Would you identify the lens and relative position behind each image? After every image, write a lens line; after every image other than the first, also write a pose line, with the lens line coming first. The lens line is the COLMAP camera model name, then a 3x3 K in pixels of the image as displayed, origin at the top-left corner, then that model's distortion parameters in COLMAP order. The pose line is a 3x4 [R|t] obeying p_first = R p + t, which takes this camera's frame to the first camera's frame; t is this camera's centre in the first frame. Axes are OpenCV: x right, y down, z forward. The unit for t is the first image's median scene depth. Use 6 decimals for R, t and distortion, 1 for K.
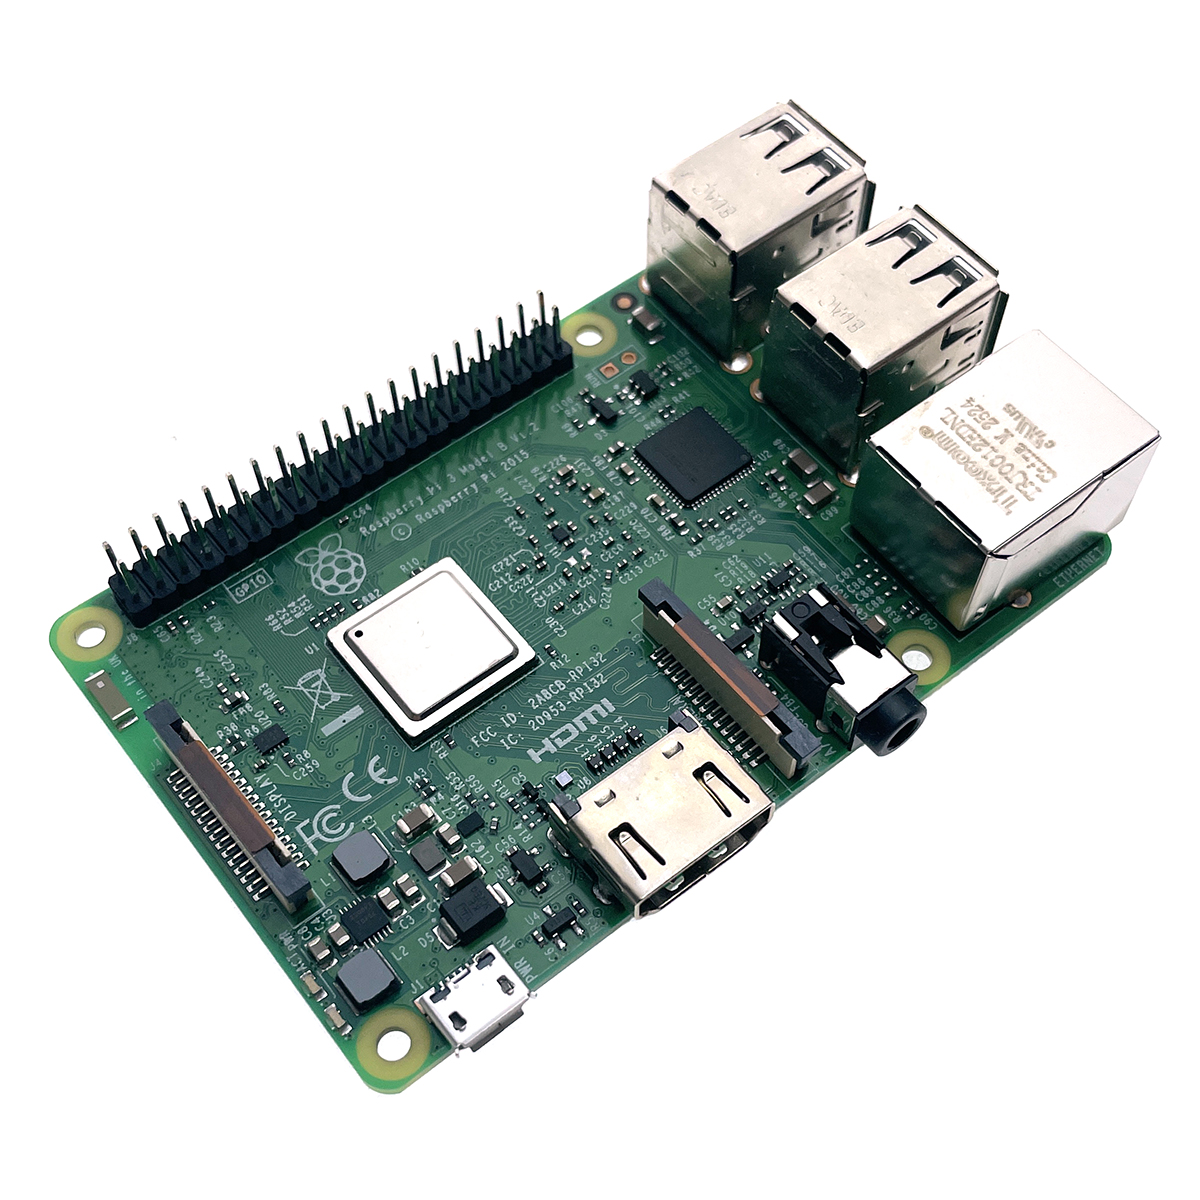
lens RADIAL K [[1629.1, 0, 621.4], [0, 1629.1, 701.6], [0, 0, 1]] dist [0.123947, -0.331118]
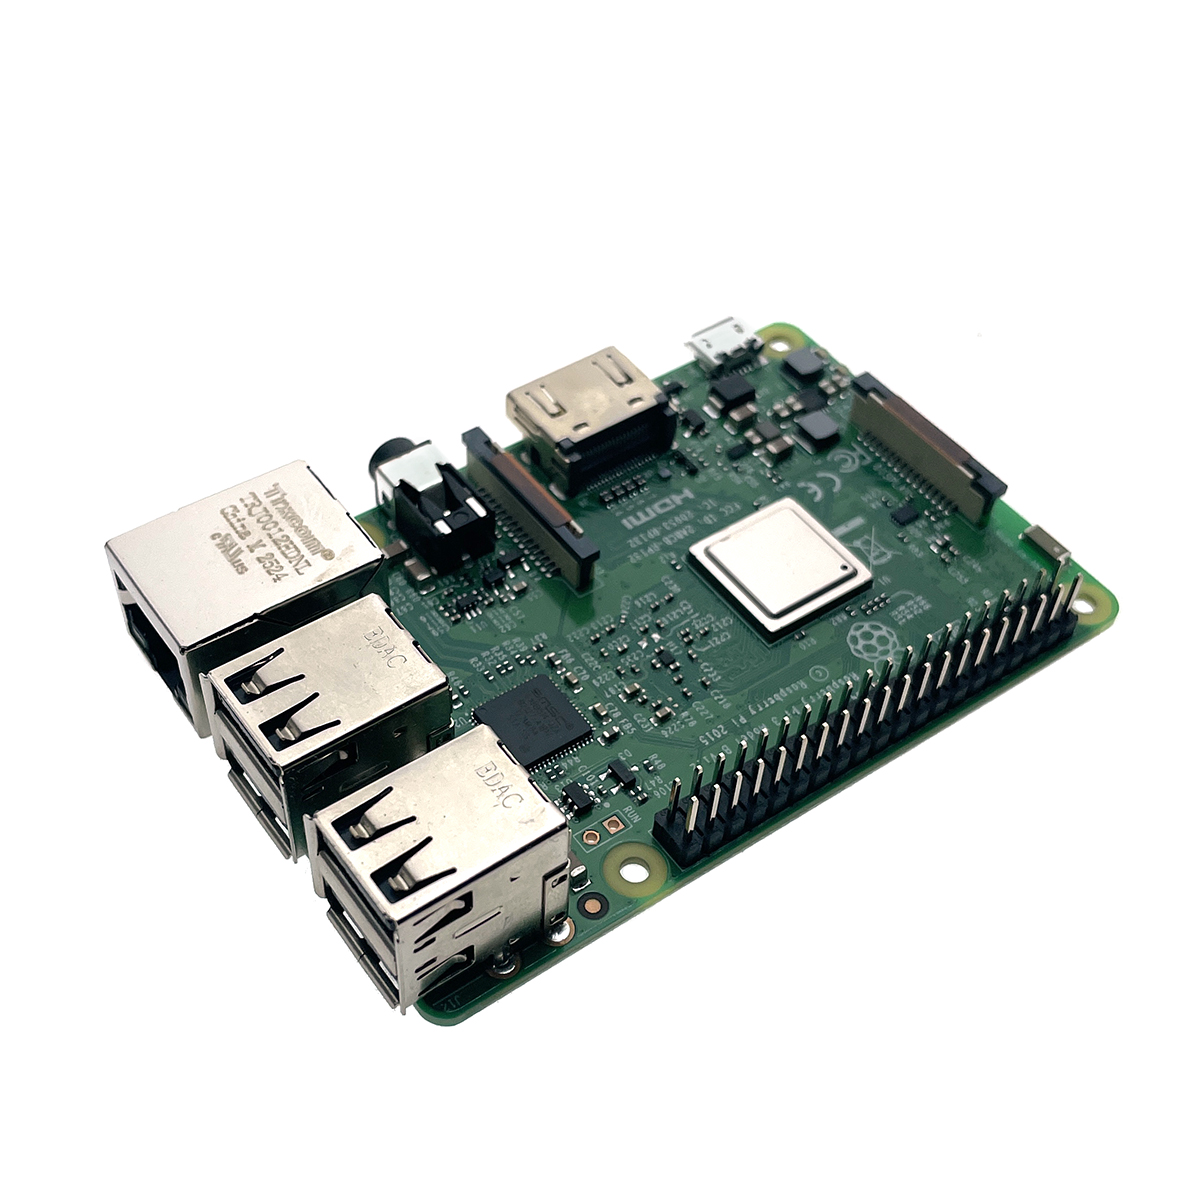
lens RADIAL K [[1709.7, 0, 591.9], [0, 1709.7, 638.4], [0, 0, 1]] dist [0.119892, -0.042297]
pose [[-0.998038, -0.062559, -0.002472, 0.015361], [0.020017, -0.356271, 0.934168, -1.193715], [-0.059321, 0.932286, 0.356825, 0.635430]]
